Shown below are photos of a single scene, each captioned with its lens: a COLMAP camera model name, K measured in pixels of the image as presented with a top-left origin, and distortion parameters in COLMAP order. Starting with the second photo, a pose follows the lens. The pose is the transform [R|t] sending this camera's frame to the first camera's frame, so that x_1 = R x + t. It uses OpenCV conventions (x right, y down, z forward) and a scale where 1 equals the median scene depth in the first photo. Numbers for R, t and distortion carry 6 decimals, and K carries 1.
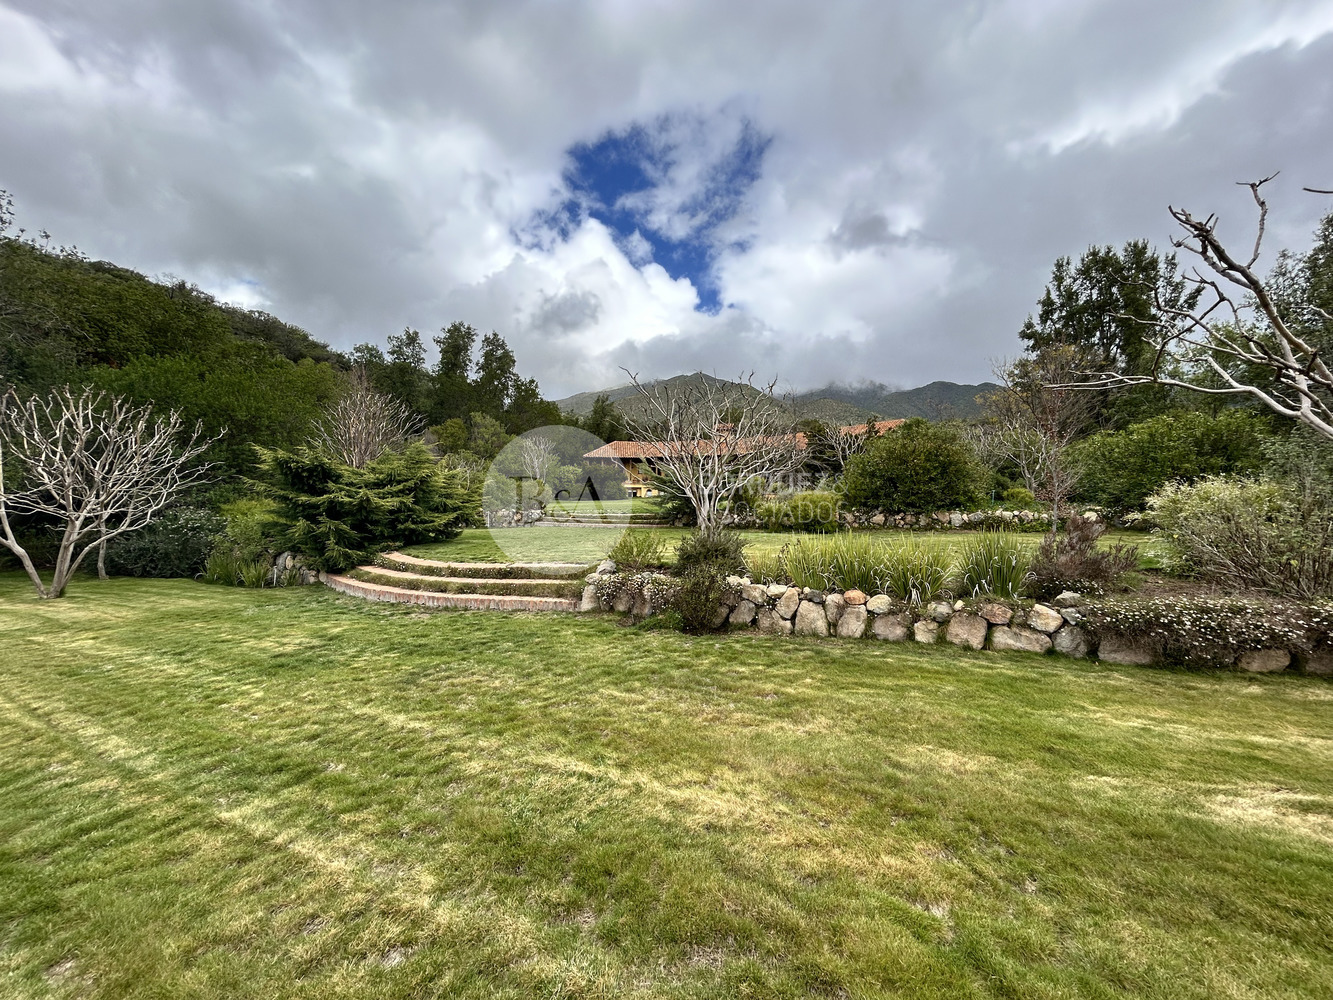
lens RADIAL K [[540.9, 0, 662.5], [0, 540.9, 501.8], [0, 0, 1]] dist [-0.001746, 0.000821]
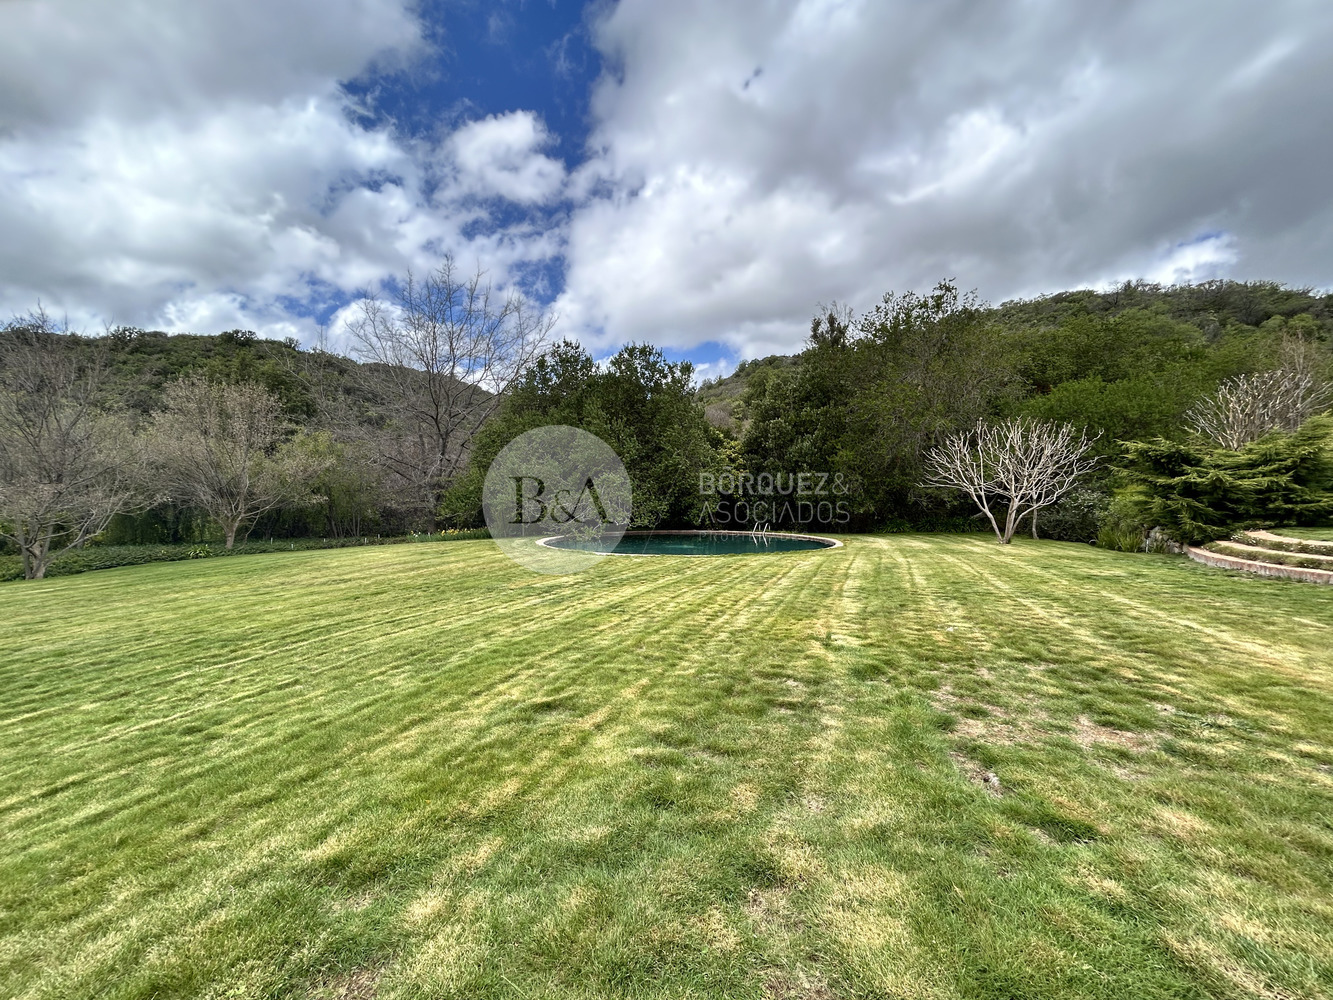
lens RADIAL K [[540.9, 0, 663.3], [0, 540.9, 498.7], [0, 0, 1]] dist [-0.001746, 0.000821]
pose [[0.123422, -0.000783, -0.992354, 0.389044], [0.010152, 0.999948, 0.000474, 0.021991], [0.992302, -0.010132, 0.123424, -0.251666]]
